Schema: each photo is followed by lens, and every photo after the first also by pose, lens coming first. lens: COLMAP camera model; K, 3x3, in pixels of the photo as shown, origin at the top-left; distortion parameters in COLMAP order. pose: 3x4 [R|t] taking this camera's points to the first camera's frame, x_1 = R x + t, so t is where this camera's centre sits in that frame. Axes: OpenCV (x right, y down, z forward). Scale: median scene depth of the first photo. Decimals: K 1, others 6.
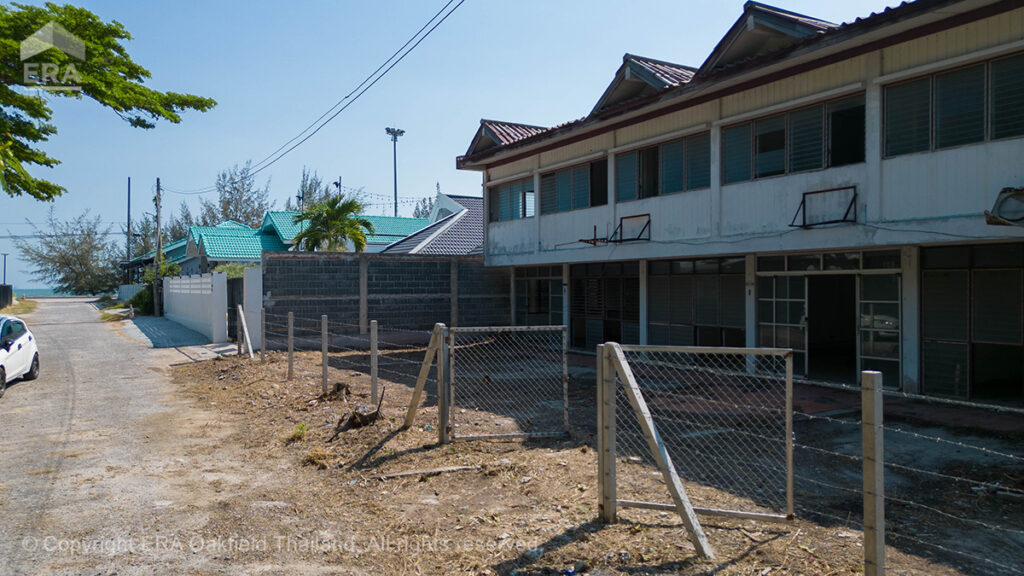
lens RADIAL K [[718.7, 0, 512.0], [0, 718.7, 288.0], [0, 0, 1]] dist [0.048907, -0.005234]
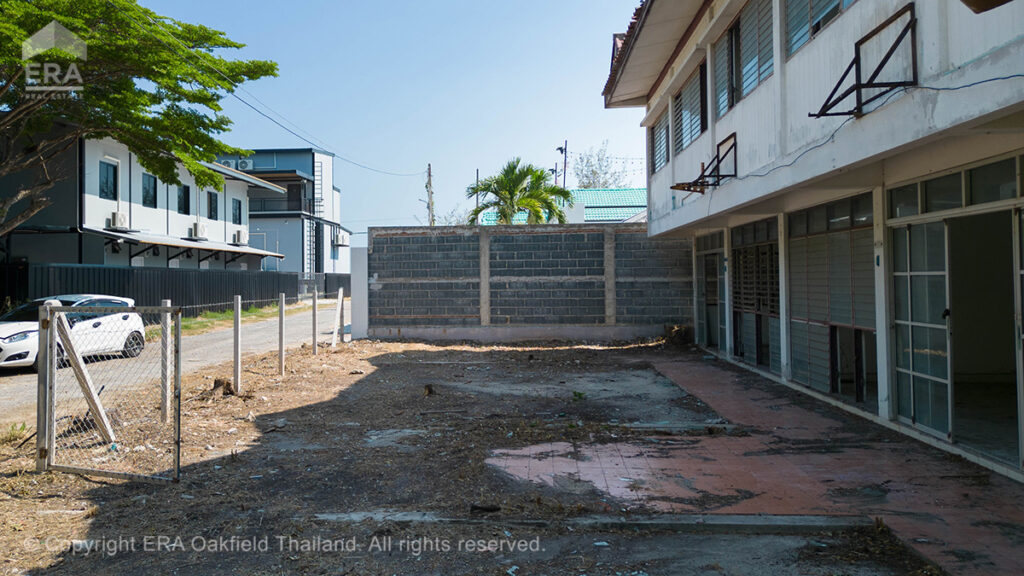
lens RADIAL K [[796.7, 0, 471.6], [0, 796.7, 267.9], [0, 0, 1]] dist [0.054782, -0.004230]
pose [[0.817665, -0.011454, -0.575581, 0.409748], [0.001998, 0.999852, -0.017059, 0.019830], [0.575691, 0.012799, 0.817567, 0.351141]]
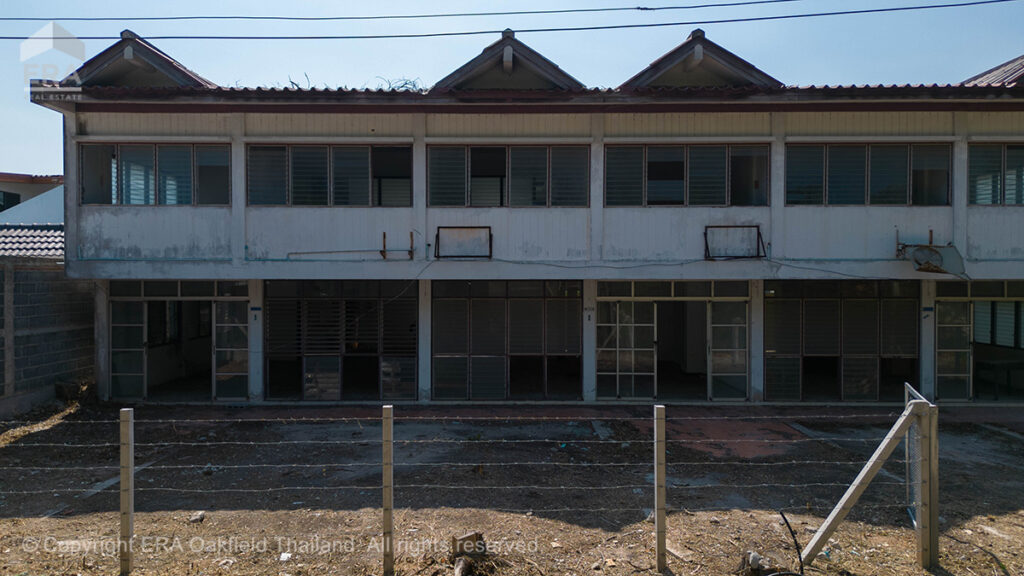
lens RADIAL K [[758.9, 0, 512.0], [0, 758.9, 288.0], [0, 0, 1]] dist [0.111072, -0.160049]
pose [[0.510286, -0.006302, 0.859982, -0.576817], [0.000542, 0.999975, 0.007007, -0.039614], [-0.860005, -0.003109, 0.510277, 0.552837]]
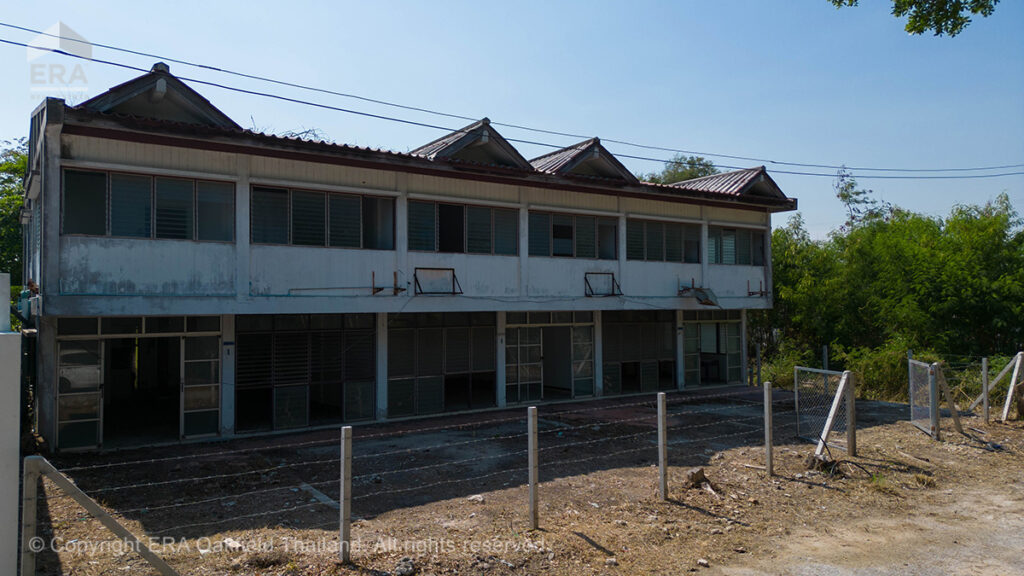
lens RADIAL K [[718.7, 0, 512.0], [0, 718.7, 288.0], [0, 0, 1]] dist [0.048907, -0.005234]
pose [[-0.077510, 0.035901, 0.996345, -0.869561], [0.013475, 0.999298, -0.034960, -0.040370], [-0.996900, 0.010716, -0.077940, 1.040566]]
